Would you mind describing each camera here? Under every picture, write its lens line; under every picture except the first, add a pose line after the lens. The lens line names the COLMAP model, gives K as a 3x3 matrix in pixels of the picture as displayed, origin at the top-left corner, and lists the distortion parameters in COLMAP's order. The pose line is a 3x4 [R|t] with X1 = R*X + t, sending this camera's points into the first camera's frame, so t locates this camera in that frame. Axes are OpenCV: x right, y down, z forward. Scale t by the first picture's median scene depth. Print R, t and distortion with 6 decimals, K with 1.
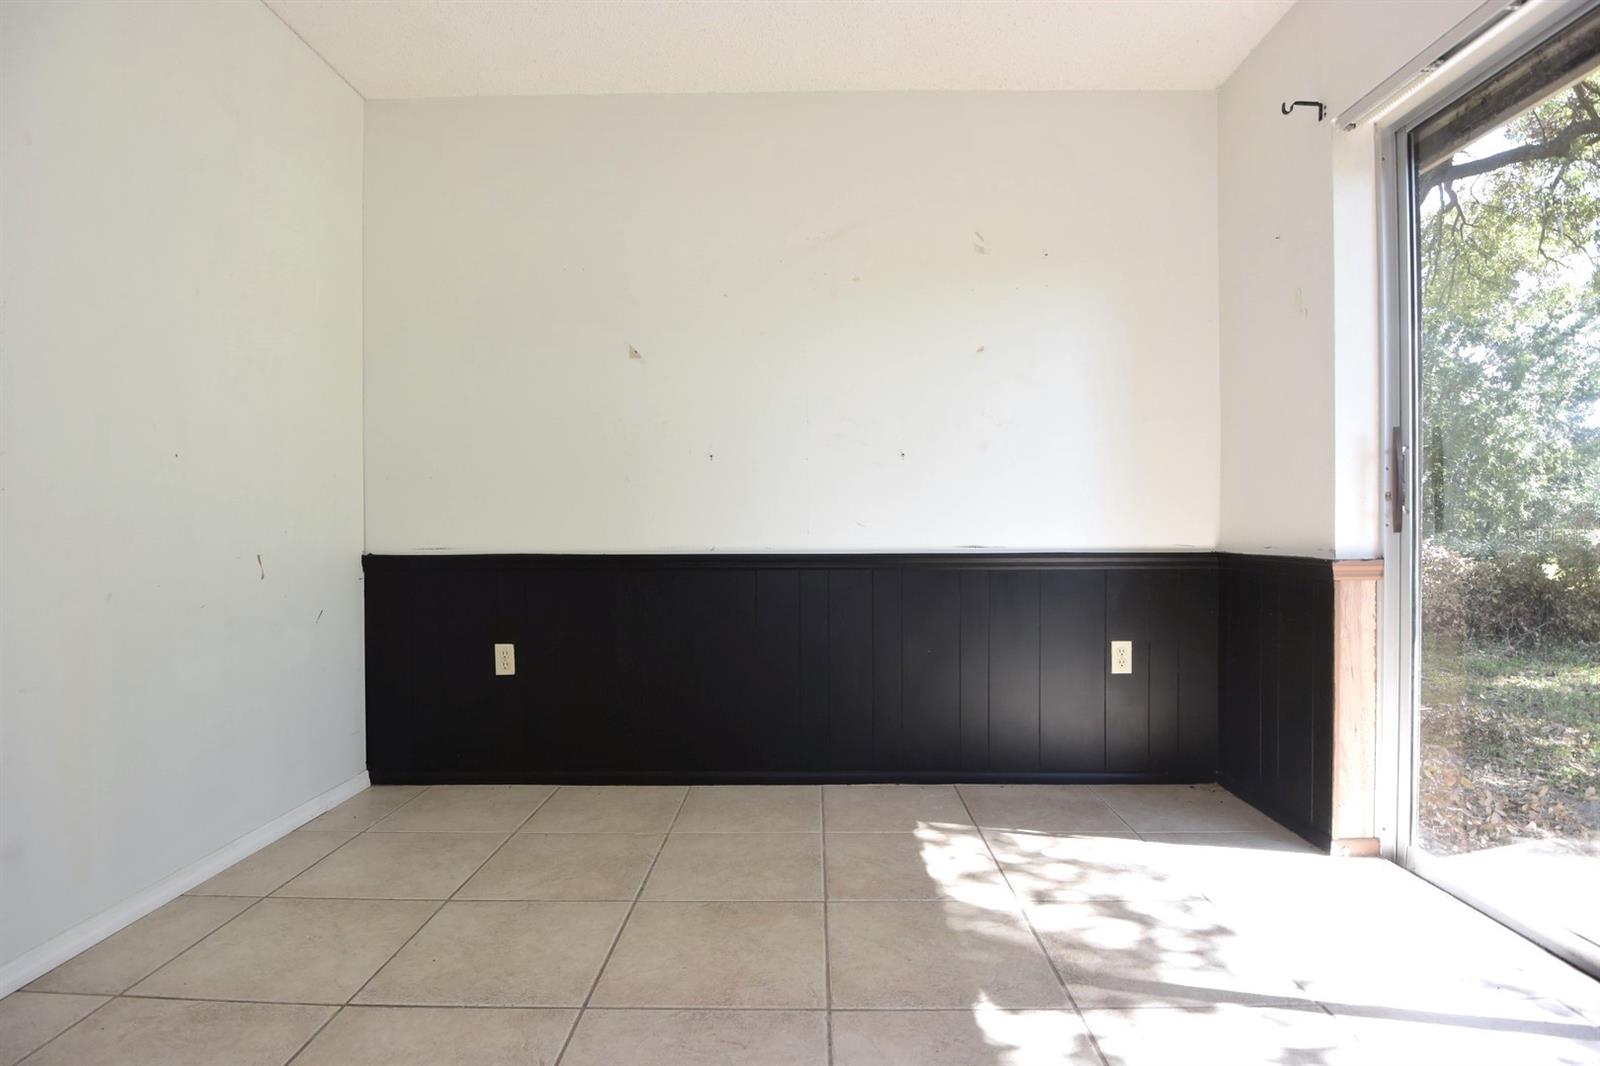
lens RADIAL K [[841.4, 0, 800.4], [0, 841.4, 536.8], [0, 0, 1]] dist [-0.007409, -0.019571]
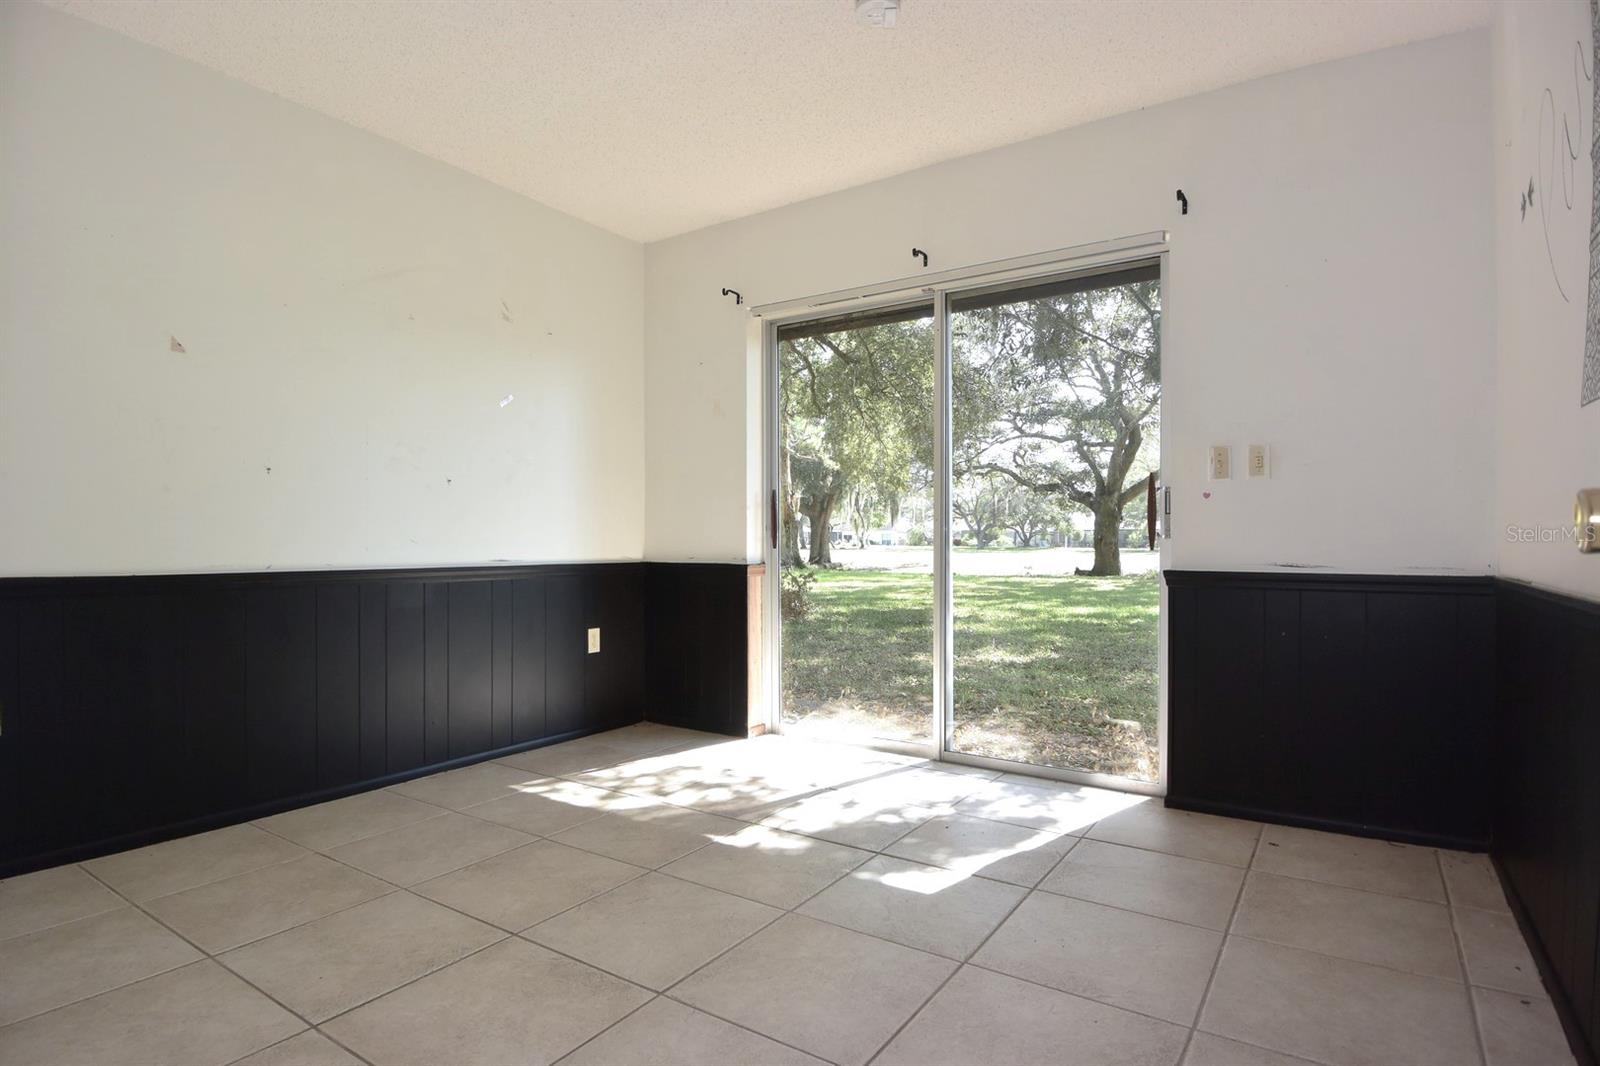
lens RADIAL K [[841.4, 0, 806.0], [0, 841.4, 530.2], [0, 0, 1]] dist [-0.007409, -0.019571]
pose [[0.536352, 0.016241, 0.843838, -0.761967], [0.005705, 0.999722, -0.022867, -0.002298], [-0.843975, 0.017079, 0.536110, -0.025556]]
